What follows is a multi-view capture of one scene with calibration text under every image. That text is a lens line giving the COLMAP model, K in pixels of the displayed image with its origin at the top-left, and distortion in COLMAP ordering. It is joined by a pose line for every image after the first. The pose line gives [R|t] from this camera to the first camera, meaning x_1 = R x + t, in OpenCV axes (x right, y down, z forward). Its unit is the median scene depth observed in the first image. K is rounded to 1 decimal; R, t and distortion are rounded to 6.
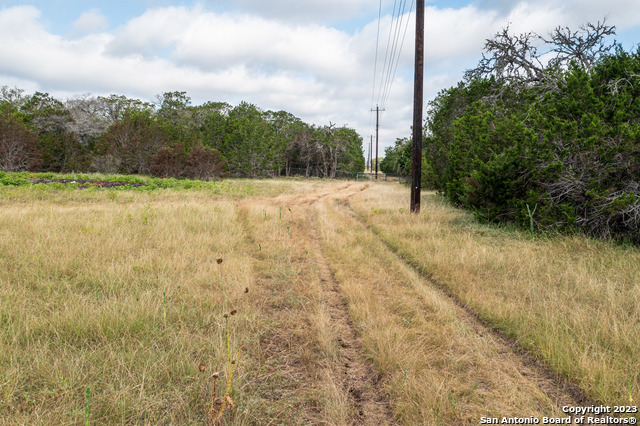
lens RADIAL K [[502.2, 0, 320.0], [0, 502.2, 213.0], [0, 0, 1]] dist [-0.012733, 0.001420]
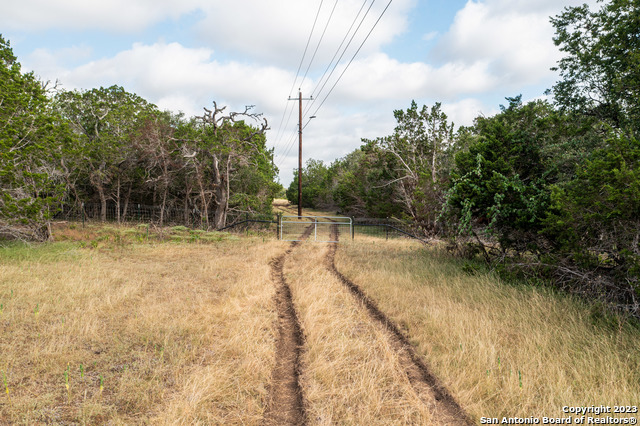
lens RADIAL K [[502.2, 0, 320.0], [0, 502.2, 213.0], [0, 0, 1]] dist [-0.012733, 0.001420]
pose [[0.976499, -0.008992, 0.215333, 0.012513], [0.019694, 0.998672, -0.047609, -0.047886], [-0.214619, 0.050731, 0.975379, 0.449040]]
